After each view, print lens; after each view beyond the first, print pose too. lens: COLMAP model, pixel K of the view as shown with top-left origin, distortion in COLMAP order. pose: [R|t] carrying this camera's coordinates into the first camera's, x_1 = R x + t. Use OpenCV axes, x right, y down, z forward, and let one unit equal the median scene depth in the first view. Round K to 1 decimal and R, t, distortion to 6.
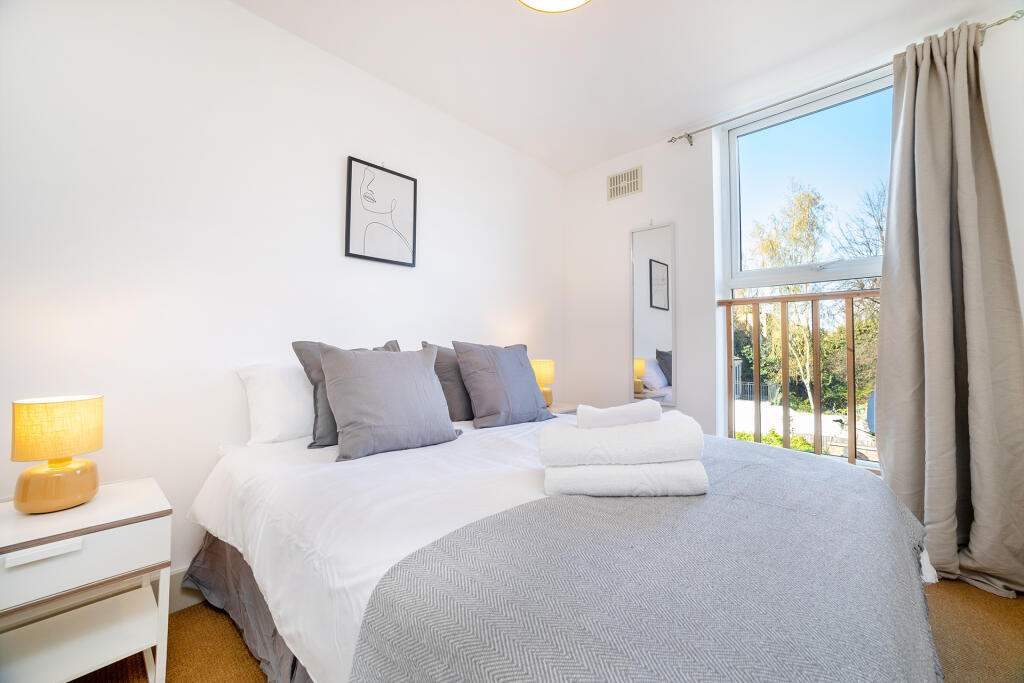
lens RADIAL K [[425.3, 0, 509.1], [0, 425.3, 313.0], [0, 0, 1]] dist [-0.013867, 0.000254]
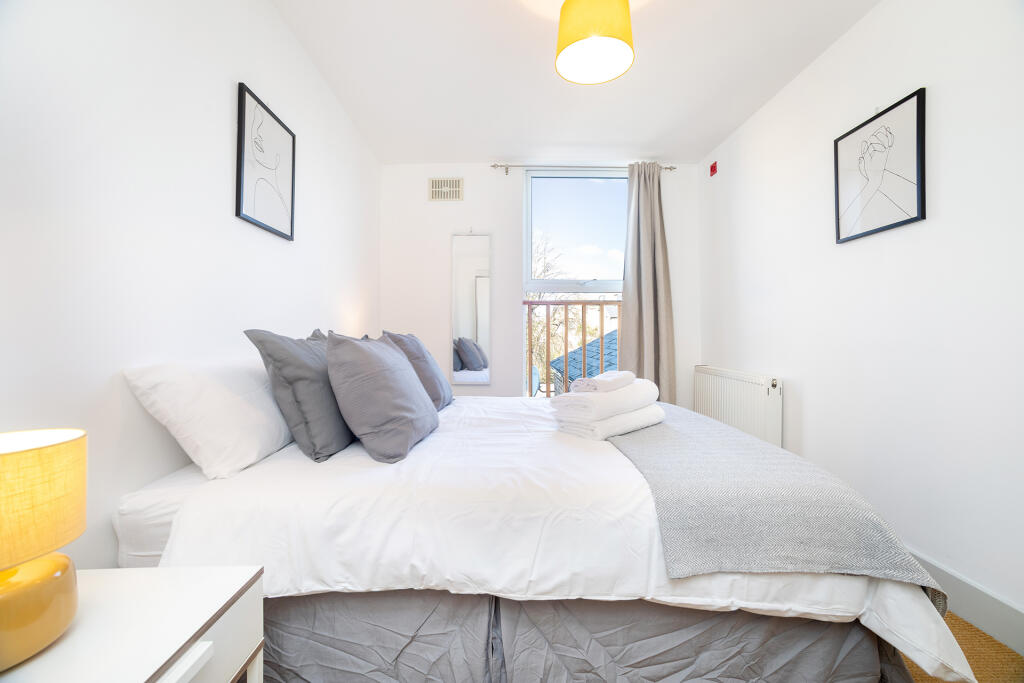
lens RADIAL K [[437.5, 0, 502.6], [0, 437.5, 311.5], [0, 0, 1]] dist [-0.024161, 0.000419]
pose [[0.690440, 0.036367, 0.722475, -0.741538], [-0.053960, 0.998542, 0.001305, 0.008613], [-0.721374, -0.039886, 0.691396, 0.150668]]
